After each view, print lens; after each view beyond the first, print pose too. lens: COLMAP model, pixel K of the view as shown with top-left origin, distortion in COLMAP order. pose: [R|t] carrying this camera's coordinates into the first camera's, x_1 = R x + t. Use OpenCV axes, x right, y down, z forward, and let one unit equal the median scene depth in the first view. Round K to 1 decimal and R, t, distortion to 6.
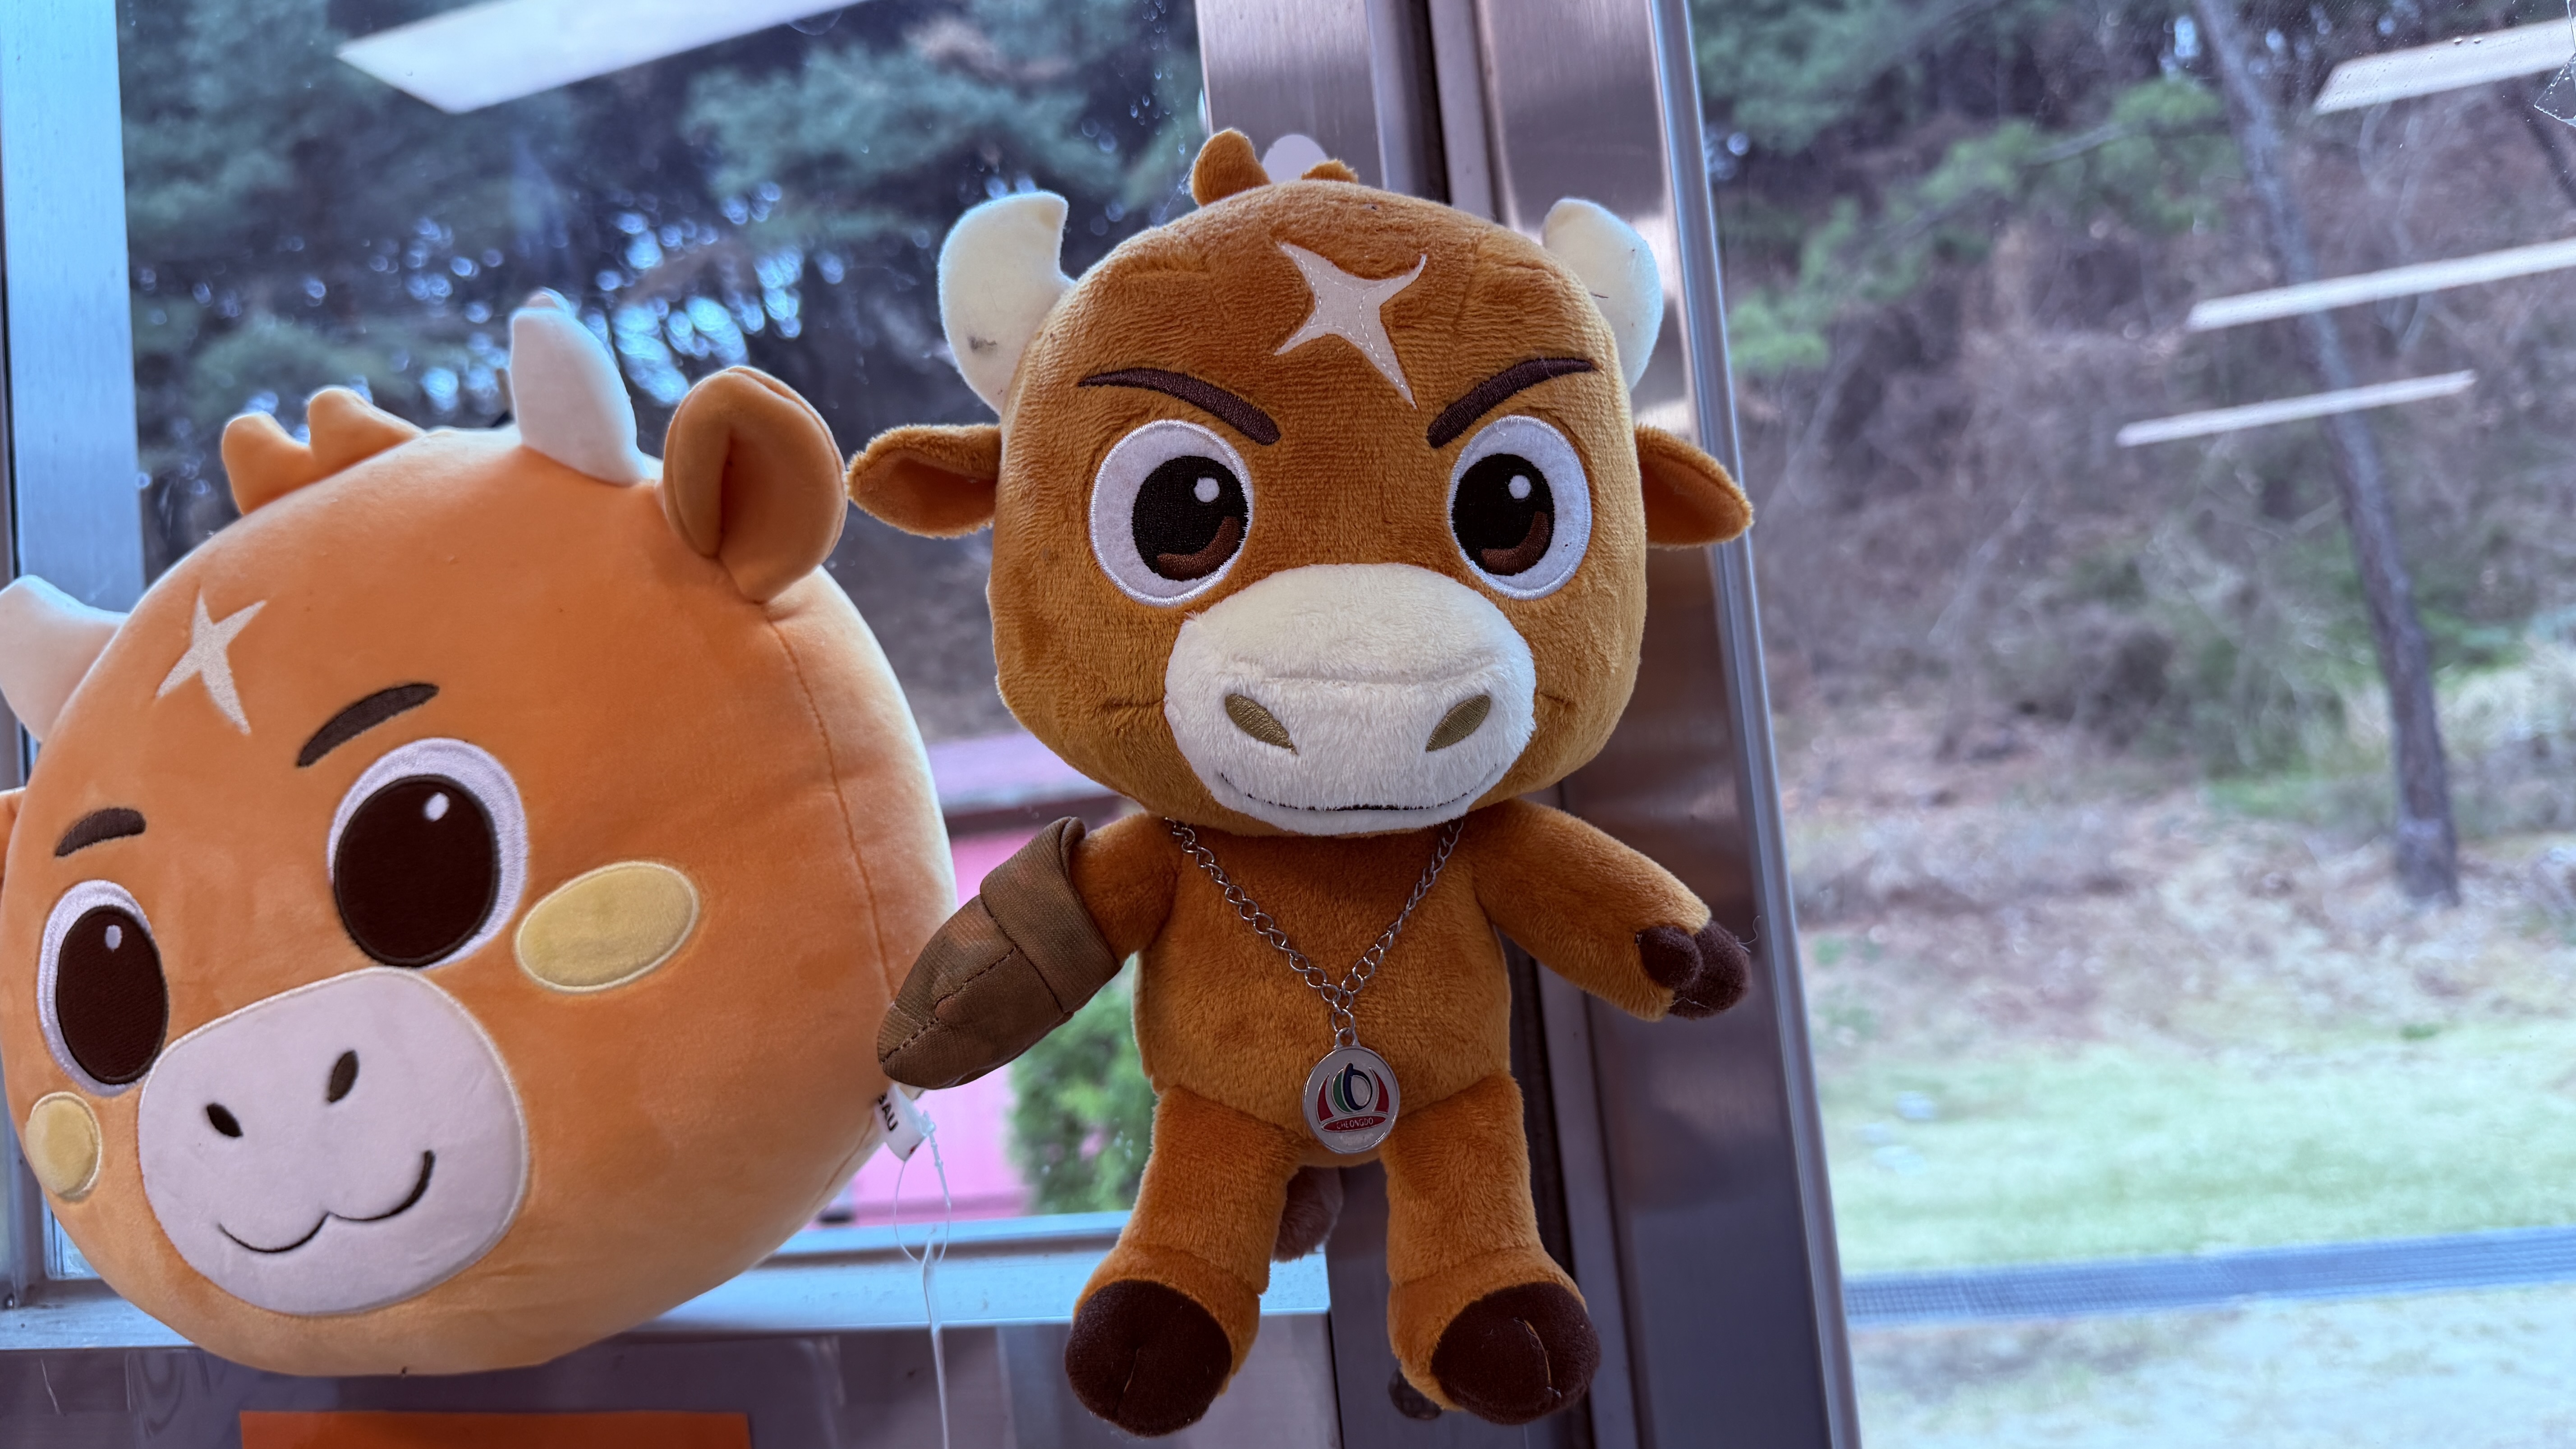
lens RADIAL K [[1892.9, 0, 1288.0], [0, 1892.9, 724.5], [0, 0, 1]] dist [-0.023955, 0.003186]
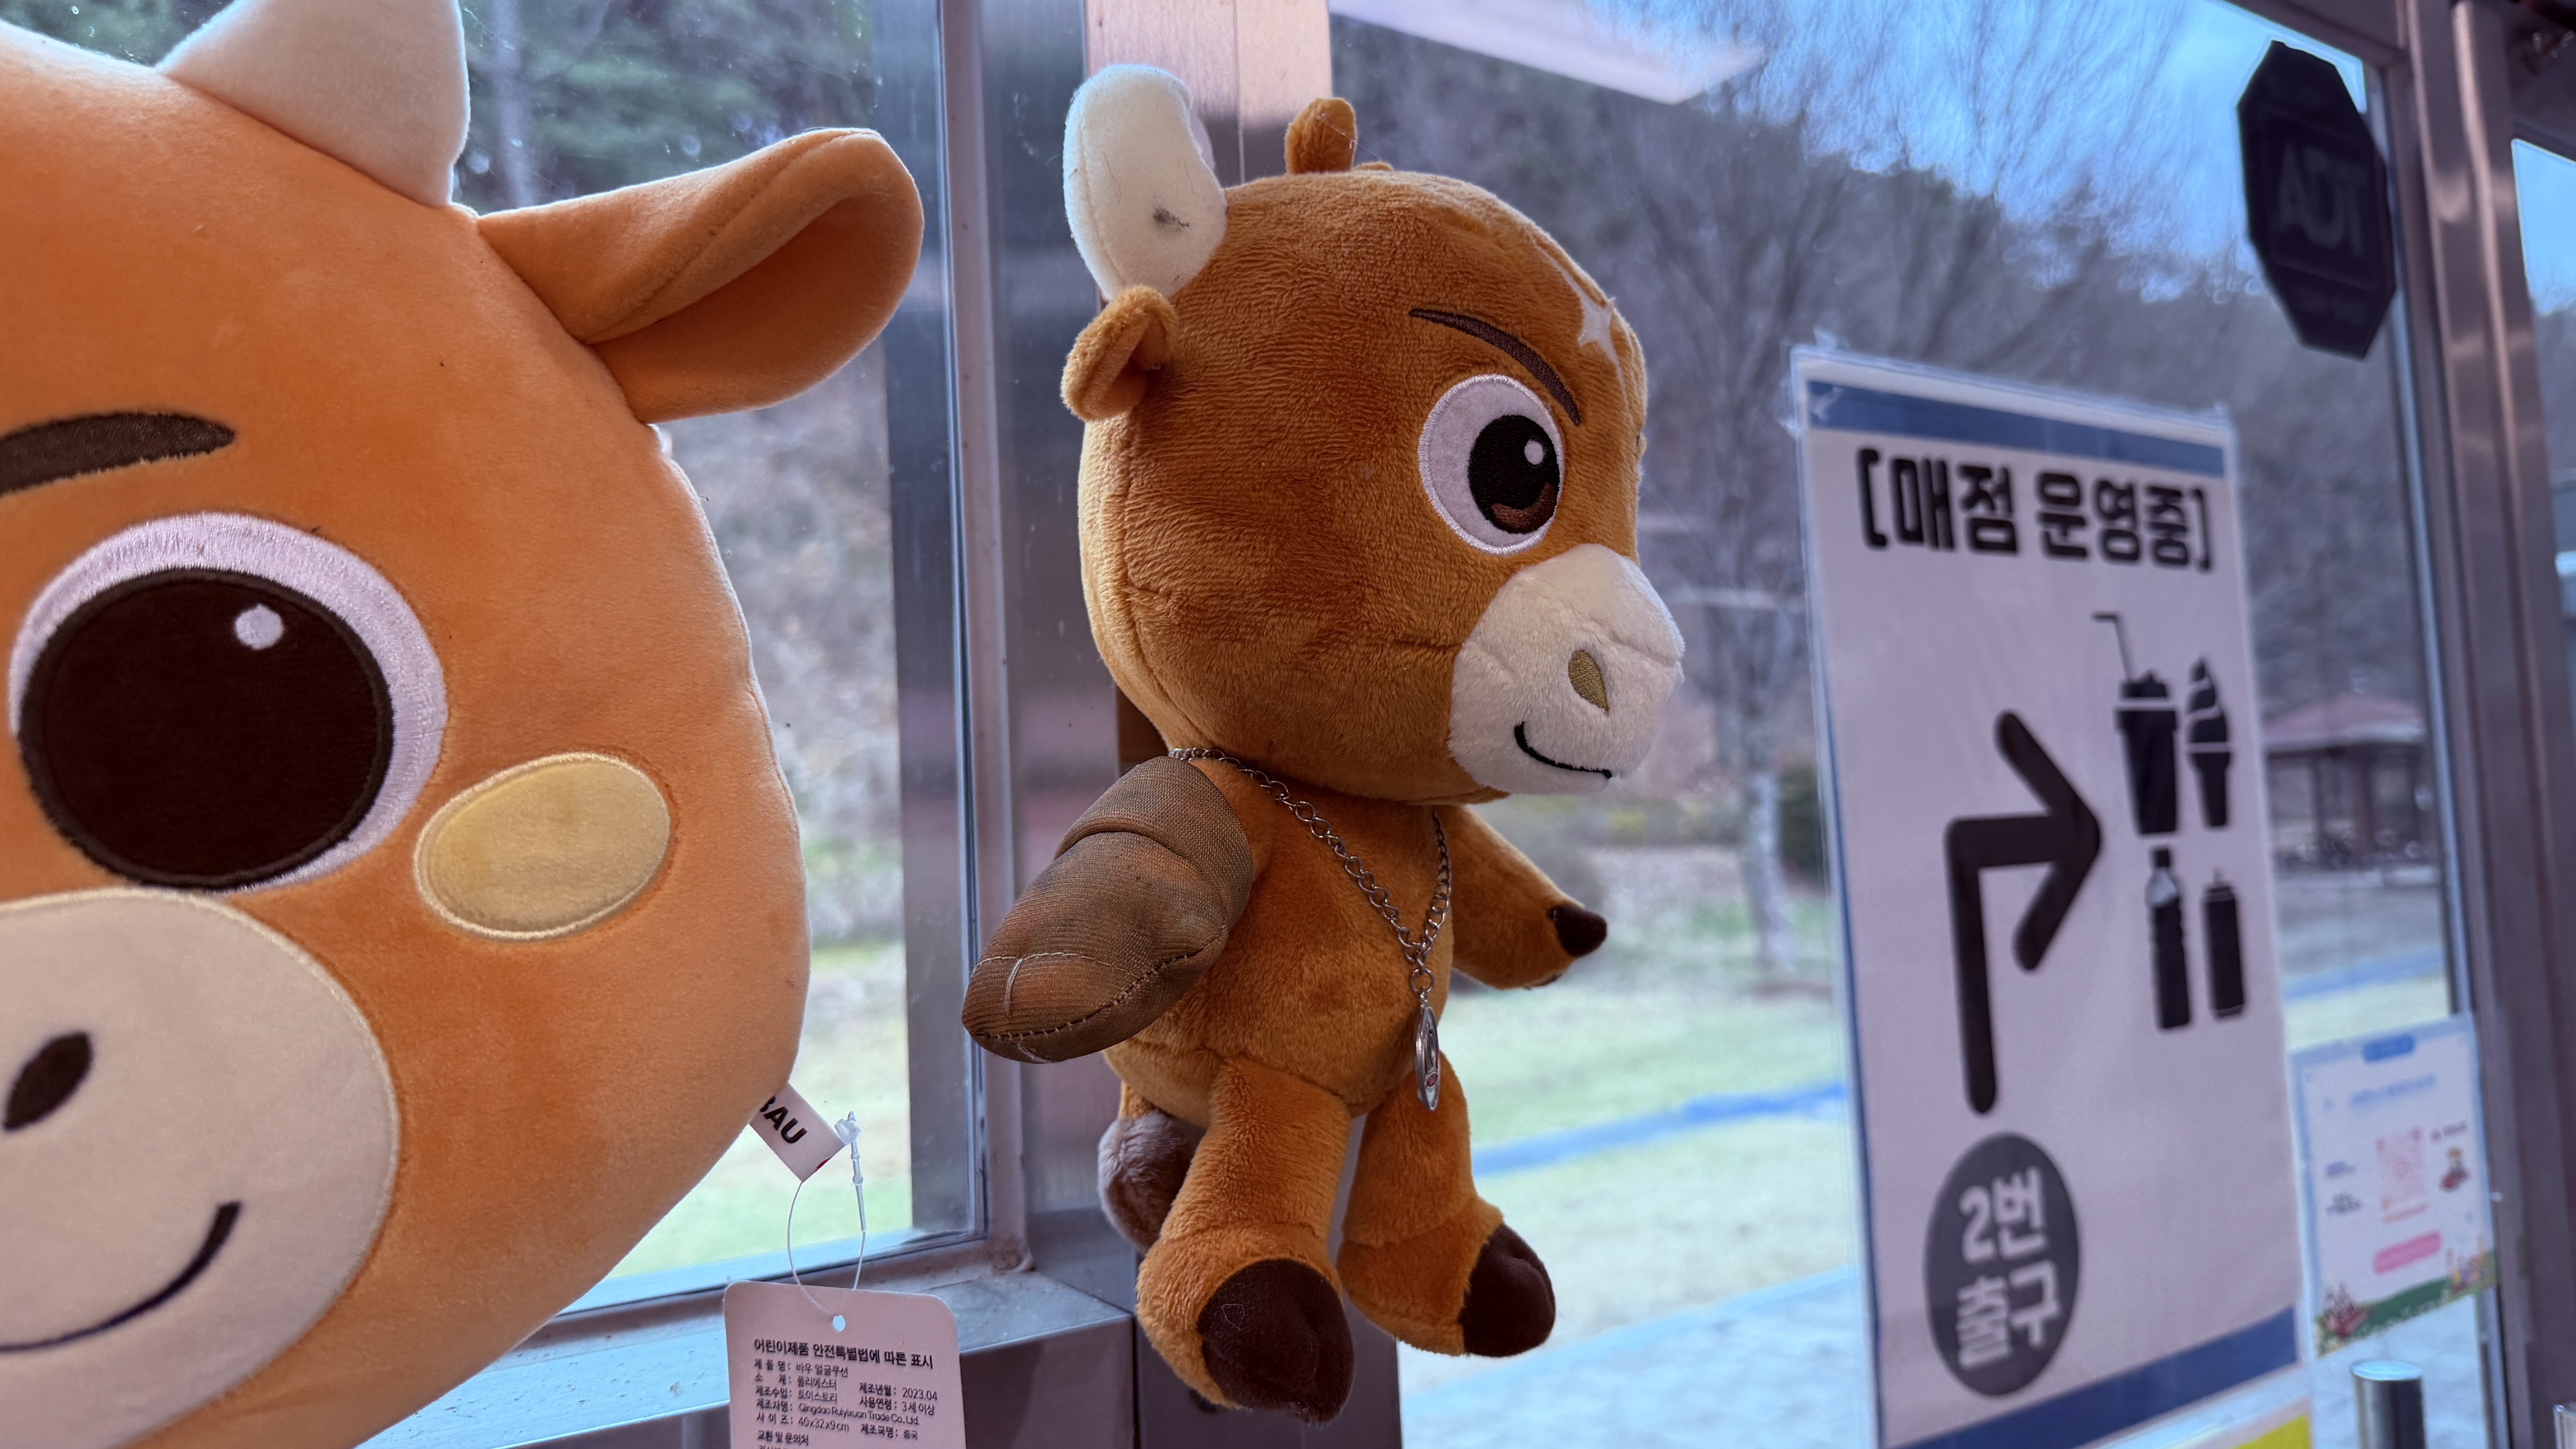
lens RADIAL K [[1892.9, 0, 1288.0], [0, 1892.9, 724.5], [0, 0, 1]] dist [-0.023955, 0.003186]
pose [[0.595522, 0.128067, 0.793065, -0.713406], [-0.076605, 0.991765, -0.102631, 0.108637], [-0.799678, 0.000366, 0.600428, 0.367658]]
